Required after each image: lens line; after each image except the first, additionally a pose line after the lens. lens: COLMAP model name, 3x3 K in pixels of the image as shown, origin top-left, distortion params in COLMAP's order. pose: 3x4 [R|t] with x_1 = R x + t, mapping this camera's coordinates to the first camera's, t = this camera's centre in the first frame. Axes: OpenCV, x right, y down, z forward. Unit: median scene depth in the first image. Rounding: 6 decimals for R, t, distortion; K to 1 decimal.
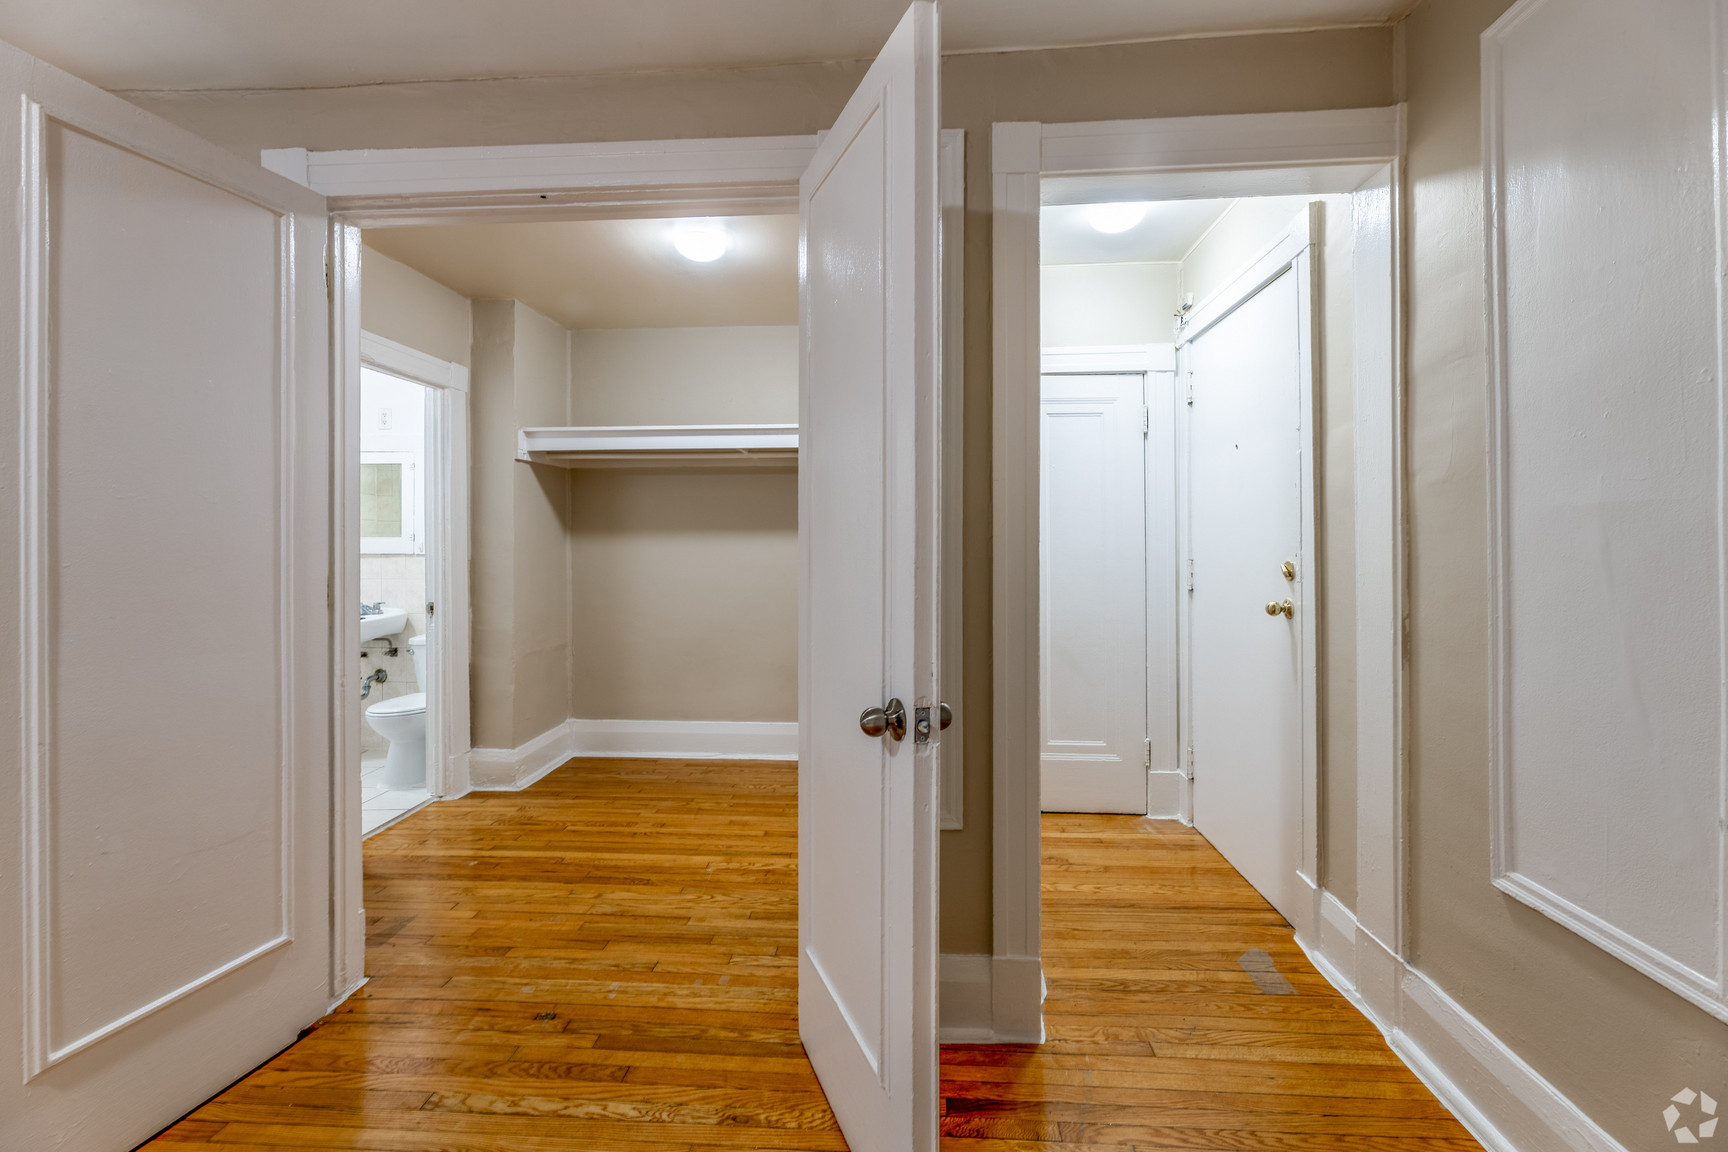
lens RADIAL K [[699.2, 0, 862.2], [0, 699.2, 550.3], [0, 0, 1]] dist [0.000106, -0.000149]
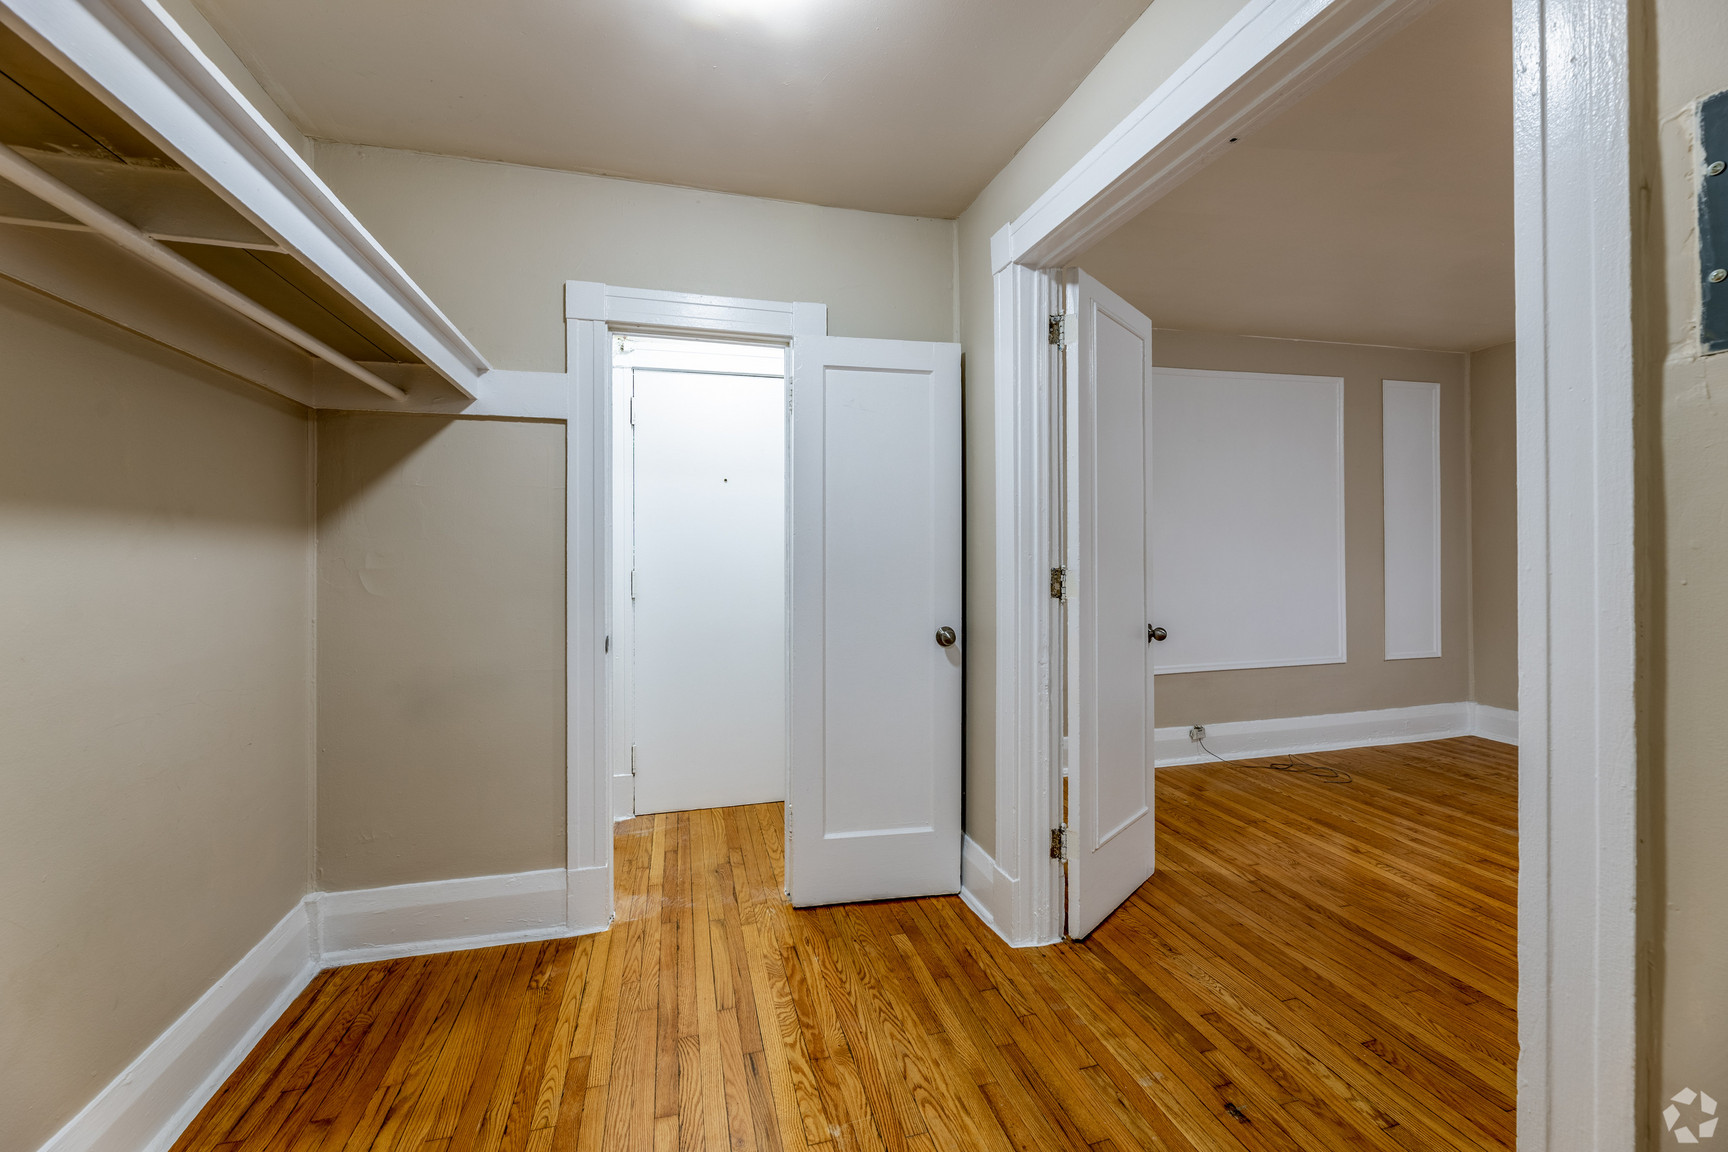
lens RADIAL K [[699.2, 0, 862.2], [0, 699.2, 550.3], [0, 0, 1]] dist [0.000106, -0.000149]
pose [[-0.323461, 0.008909, 0.946199, -0.568984], [0.011135, 0.999922, -0.005608, -0.004041], [-0.946176, 0.008722, -0.323535, 0.868927]]
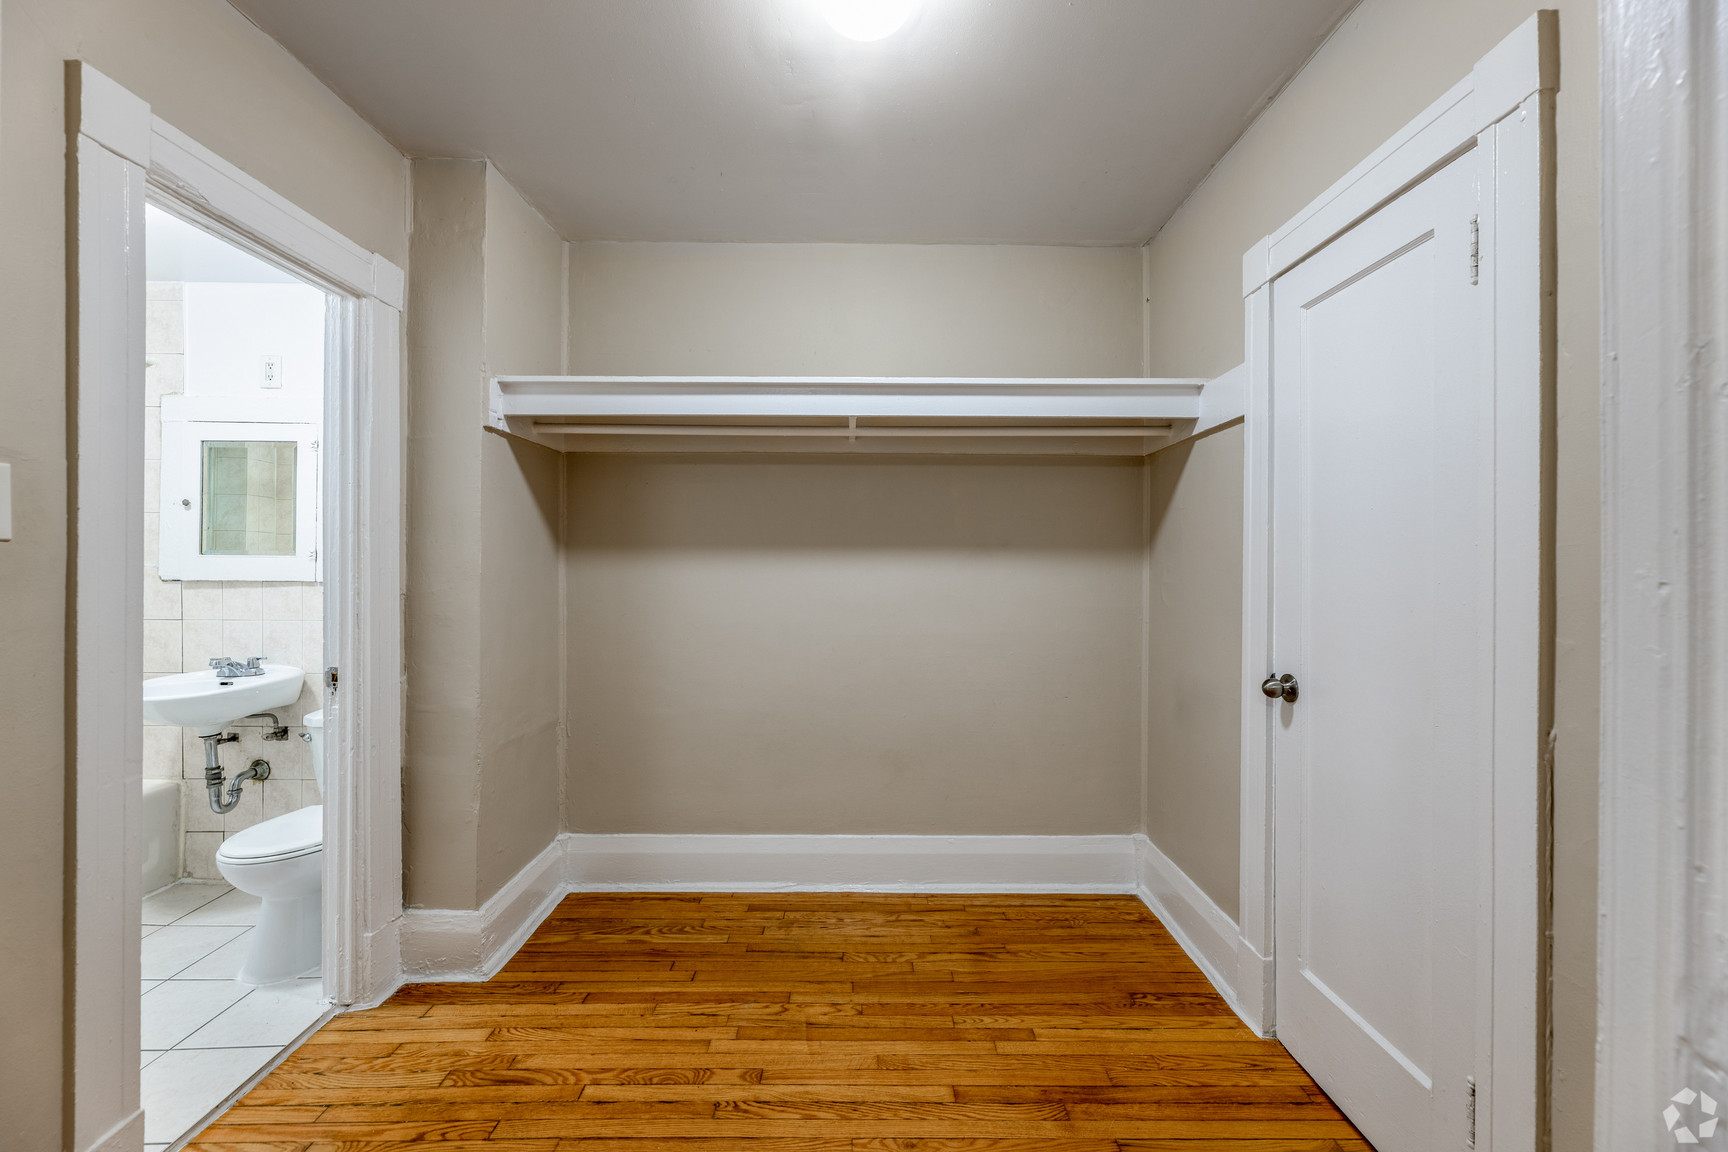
lens RADIAL K [[694.2, 0, 861.6], [0, 694.2, 567.8], [0, 0, 1]] dist [-0.000845, -0.000013]
pose [[0.997902, 0.004381, 0.064591, -0.211453], [-0.003809, 0.999953, -0.008968, -0.004247], [-0.064627, 0.008703, 0.997872, 0.386285]]
